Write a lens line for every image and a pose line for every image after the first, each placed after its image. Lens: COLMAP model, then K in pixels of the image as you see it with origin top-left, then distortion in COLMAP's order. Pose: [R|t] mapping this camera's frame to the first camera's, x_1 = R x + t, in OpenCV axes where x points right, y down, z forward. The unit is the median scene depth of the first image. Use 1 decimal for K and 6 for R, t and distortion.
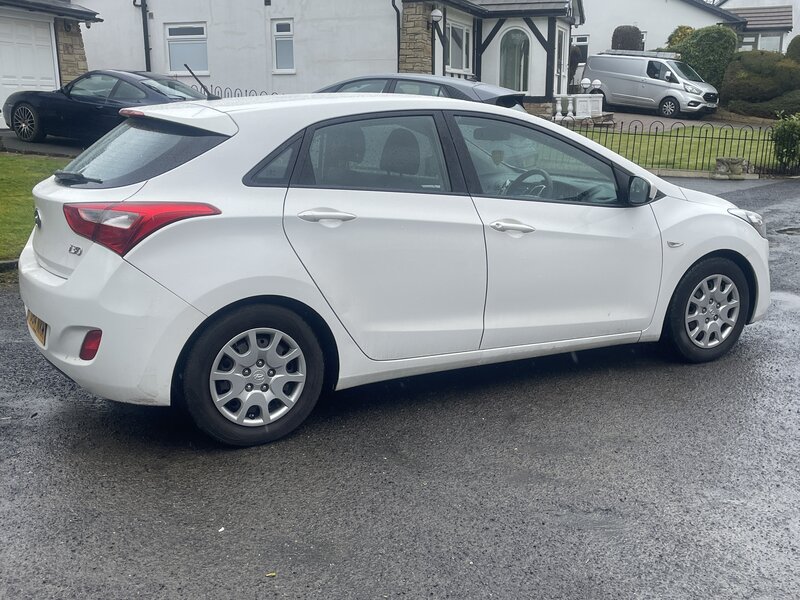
lens RADIAL K [[910.5, 0, 409.7], [0, 910.5, 301.4], [0, 0, 1]] dist [0.070129, 0.000000]
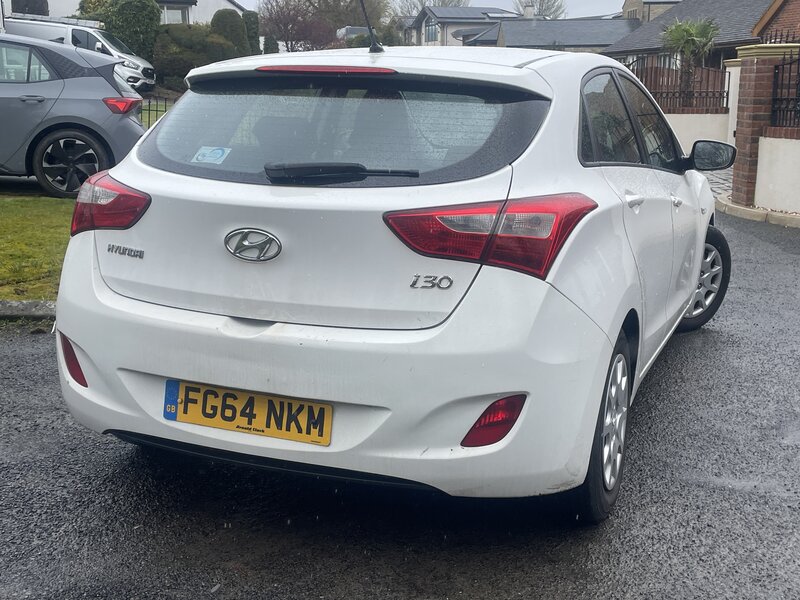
lens RADIAL K [[1012.5, 0, 403.2], [0, 1012.5, 297.5], [0, 0, 1]] dist [0.072373, 0.000000]
pose [[0.777460, -0.125186, 0.616347, -0.614513], [0.127890, 0.990983, 0.039958, -0.056673], [-0.615792, 0.047758, 0.786460, 0.343896]]
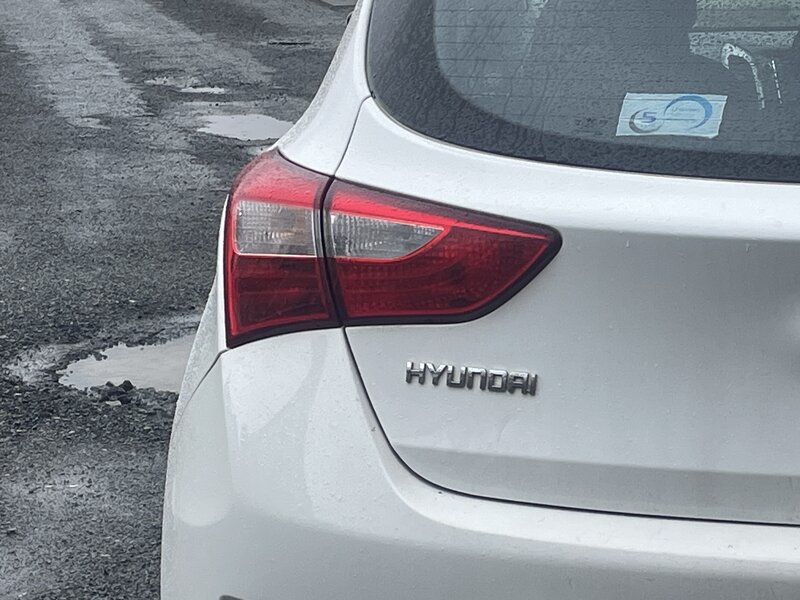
lens RADIAL K [[2480.9, 0, 401.7], [0, 2480.9, 302.1], [0, 0, 1]] dist [0.100411, 0.000000]
pose [[0.610780, -0.164002, 0.774630, -0.808628], [0.194955, 0.979345, 0.053625, -0.130886], [-0.767424, 0.118265, 0.630138, 0.573997]]
